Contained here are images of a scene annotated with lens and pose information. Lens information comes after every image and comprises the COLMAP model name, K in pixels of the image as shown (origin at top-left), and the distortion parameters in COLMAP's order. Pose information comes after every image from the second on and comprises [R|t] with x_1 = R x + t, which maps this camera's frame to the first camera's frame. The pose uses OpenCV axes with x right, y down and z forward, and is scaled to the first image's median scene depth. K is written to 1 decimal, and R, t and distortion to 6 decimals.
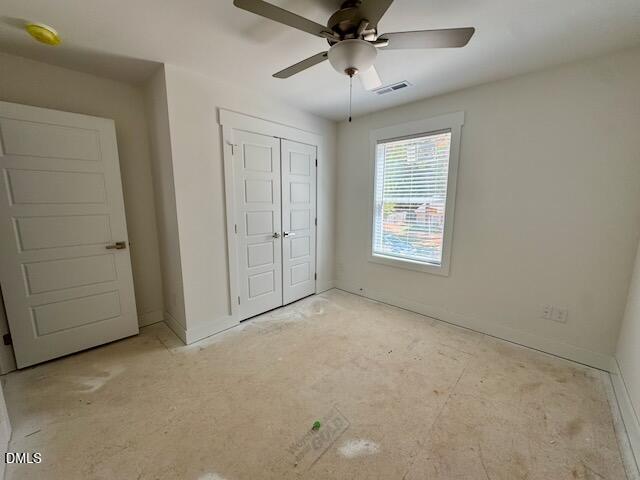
lens RADIAL K [[257.3, 0, 319.4], [0, 257.3, 240.6], [0, 0, 1]] dist [0.001303, -0.000018]
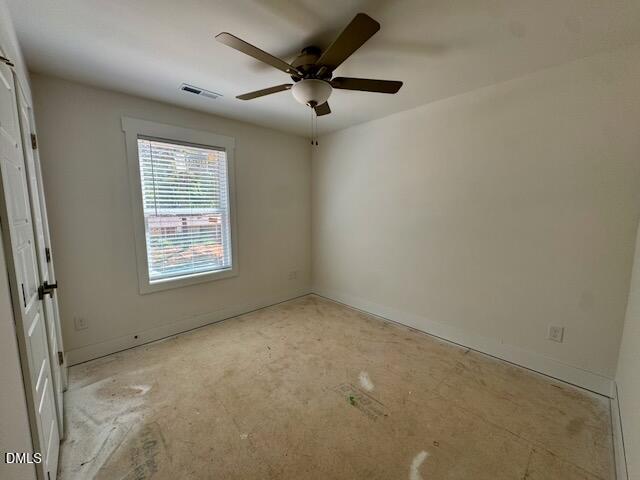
lens RADIAL K [[257.3, 0, 319.4], [0, 257.3, 240.6], [0, 0, 1]] dist [0.001303, -0.000018]
pose [[0.062865, -0.127997, 0.989780, -0.642572], [0.165593, 0.979333, 0.116128, -0.095048], [-0.984188, 0.156601, 0.082761, 0.545111]]
